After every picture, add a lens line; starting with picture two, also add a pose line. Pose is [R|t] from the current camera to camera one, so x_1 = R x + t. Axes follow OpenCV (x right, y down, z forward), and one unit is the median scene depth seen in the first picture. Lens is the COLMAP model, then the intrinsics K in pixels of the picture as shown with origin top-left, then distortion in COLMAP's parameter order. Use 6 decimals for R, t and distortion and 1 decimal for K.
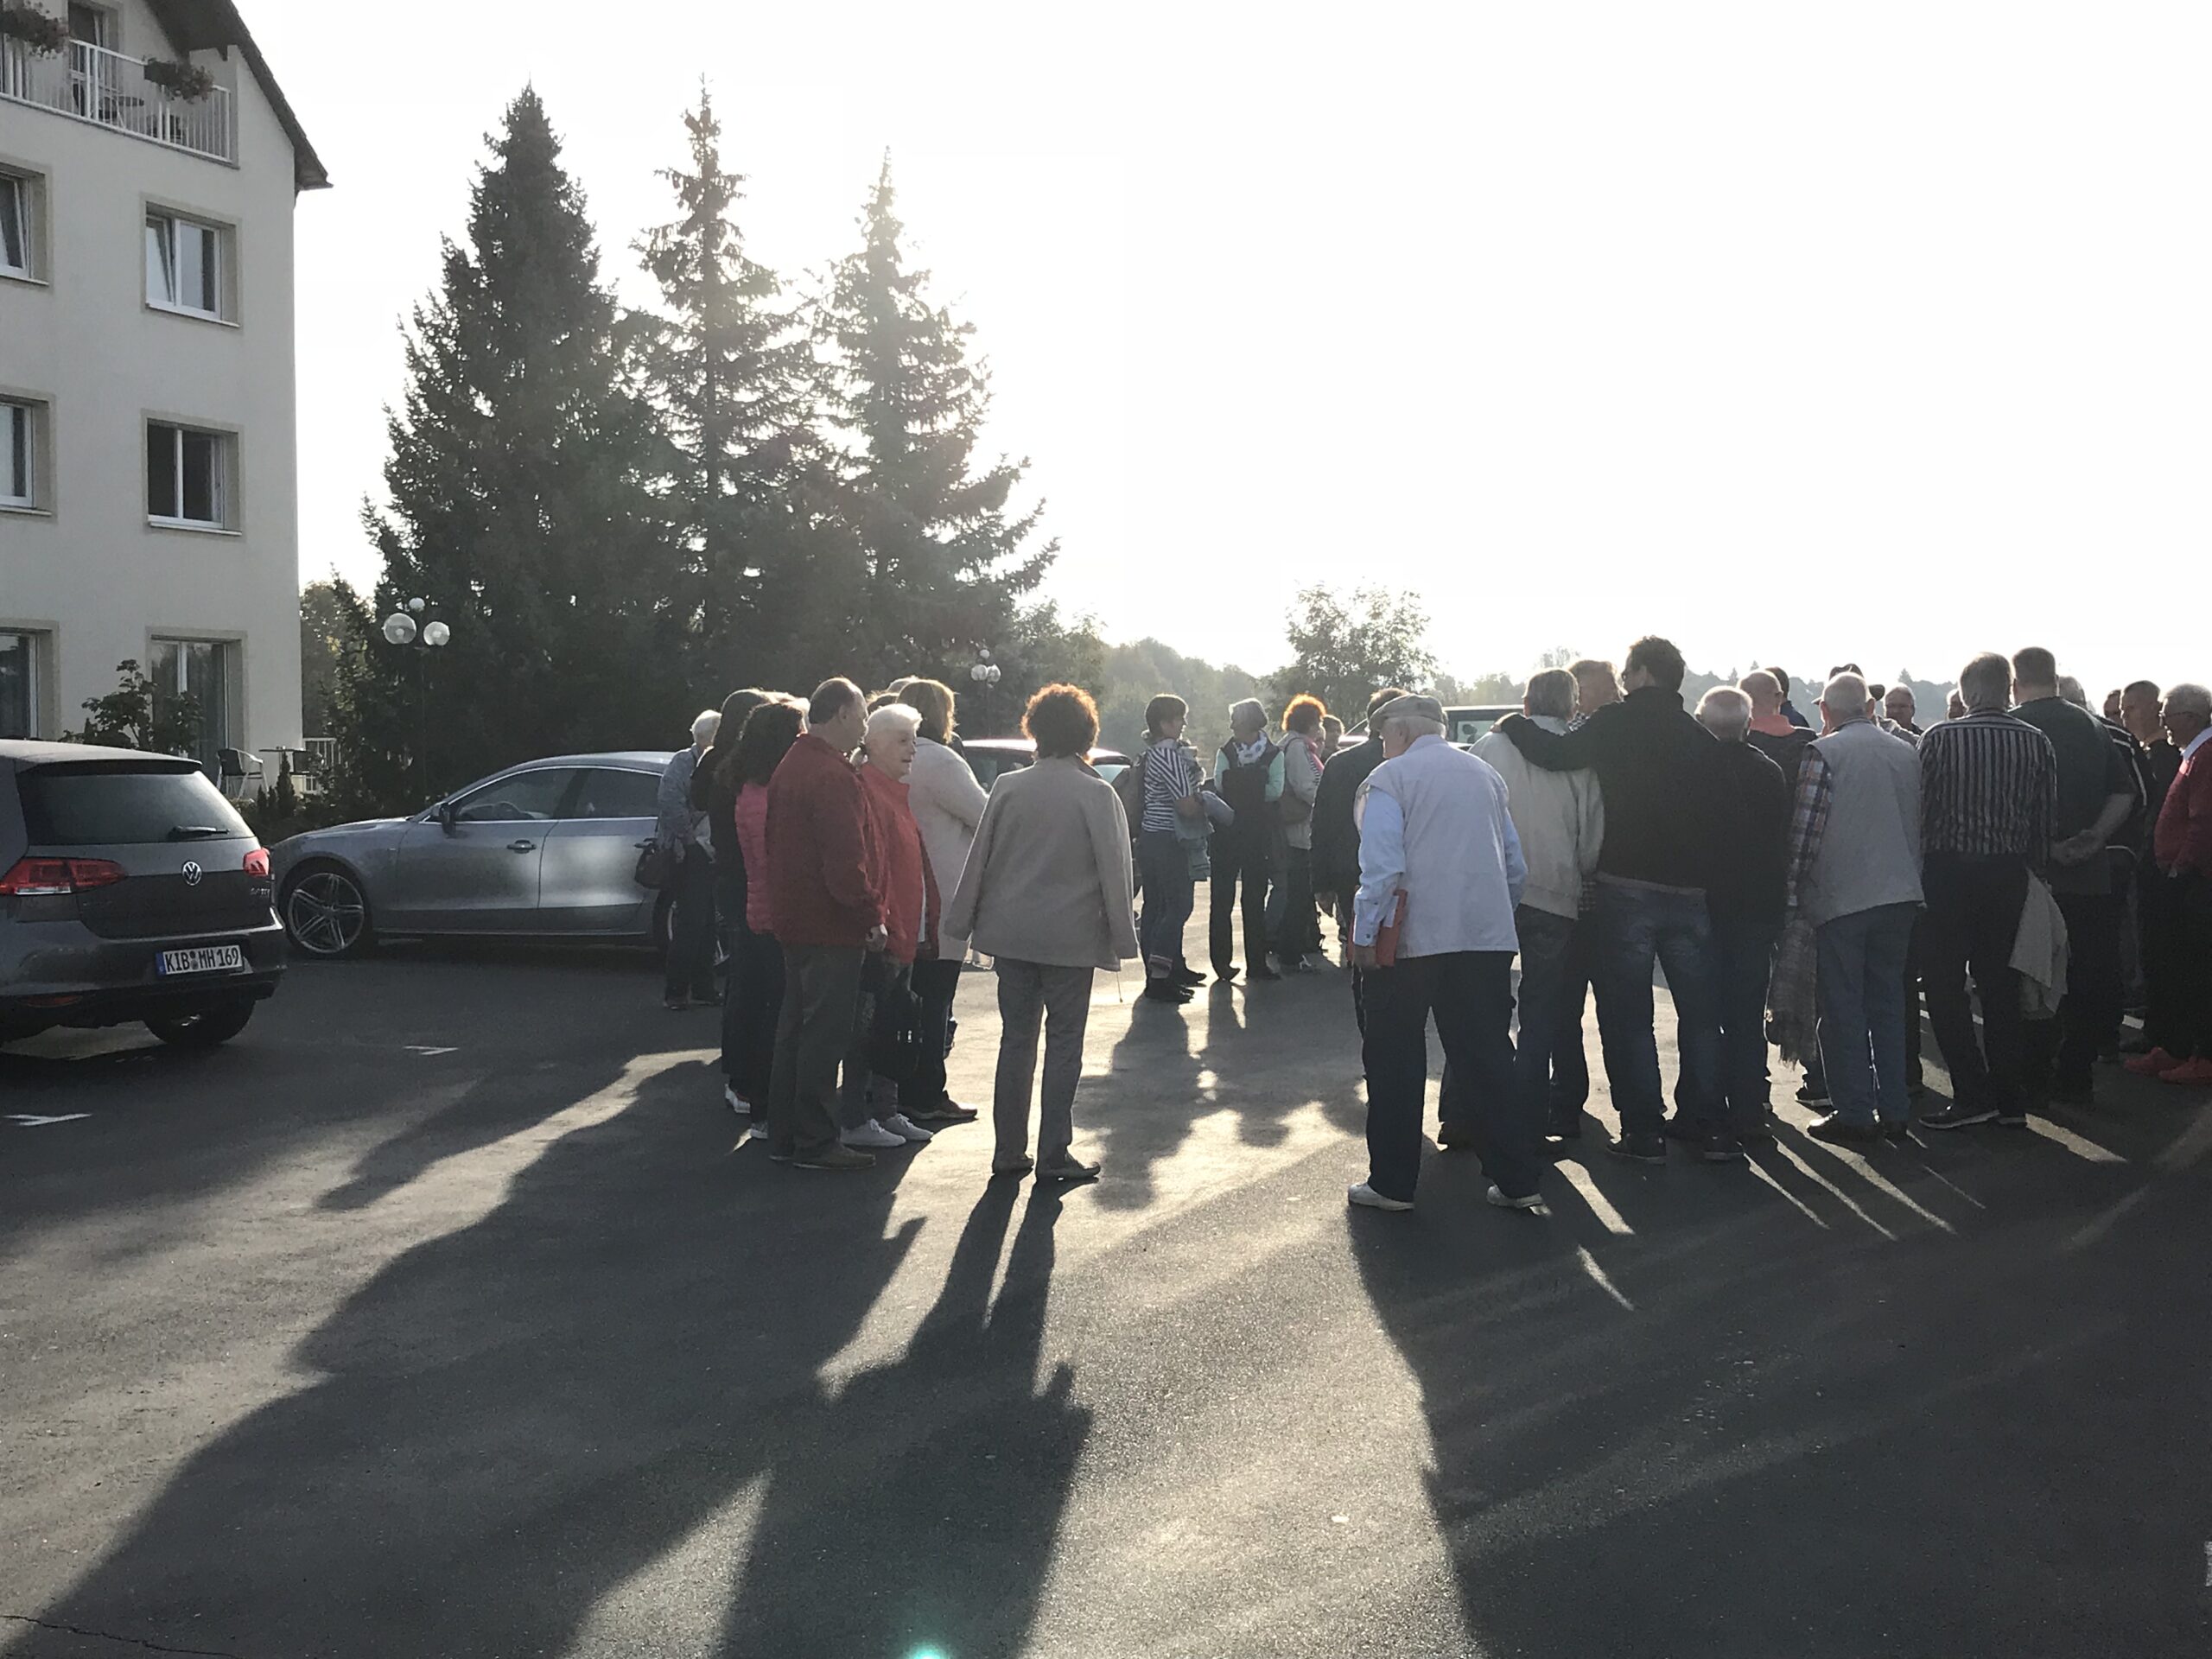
lens RADIAL K [[2710.3, 0, 1106.0], [0, 2710.3, 829.5], [0, 0, 1]] dist [0.016440, 0.021560]
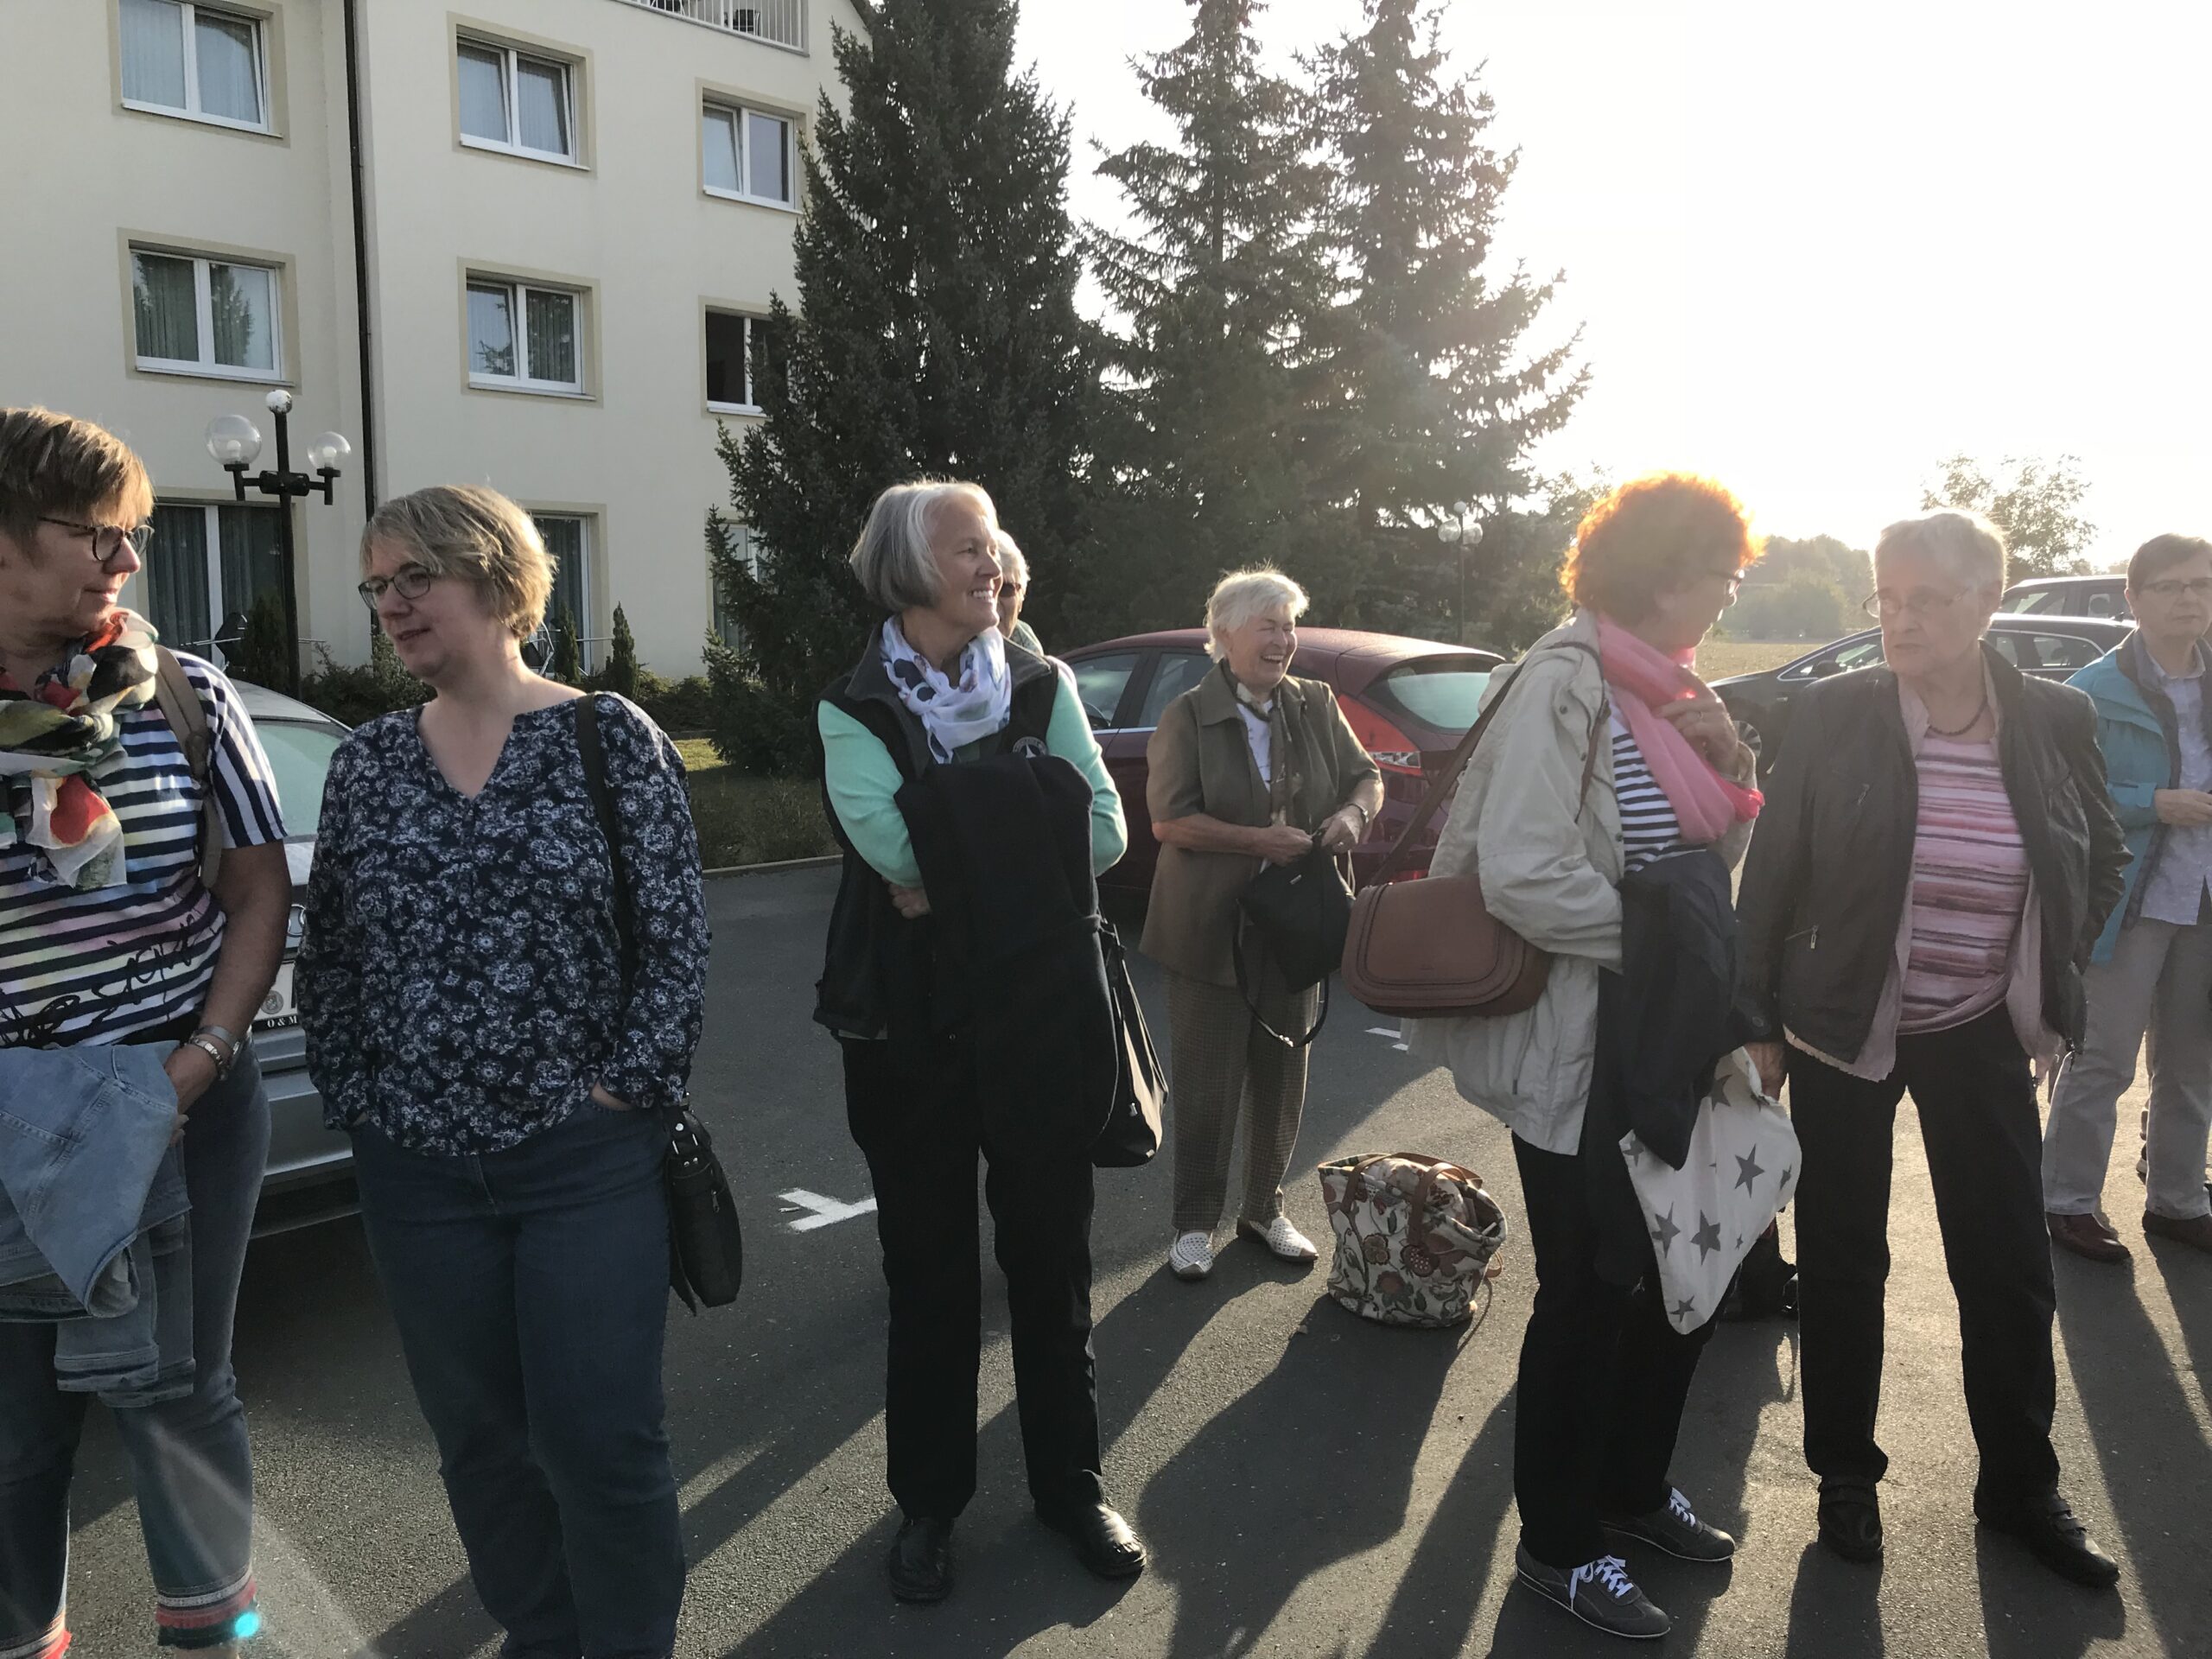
lens RADIAL K [[1749.7, 0, 1182.7], [0, 1749.7, 773.4], [0, 0, 1]] dist [-0.003767, 0.138713]
pose [[0.943560, 0.025245, -0.330240, 0.038480], [-0.005937, 0.998220, 0.059345, -0.016894], [0.331150, -0.054035, 0.942030, 0.440852]]
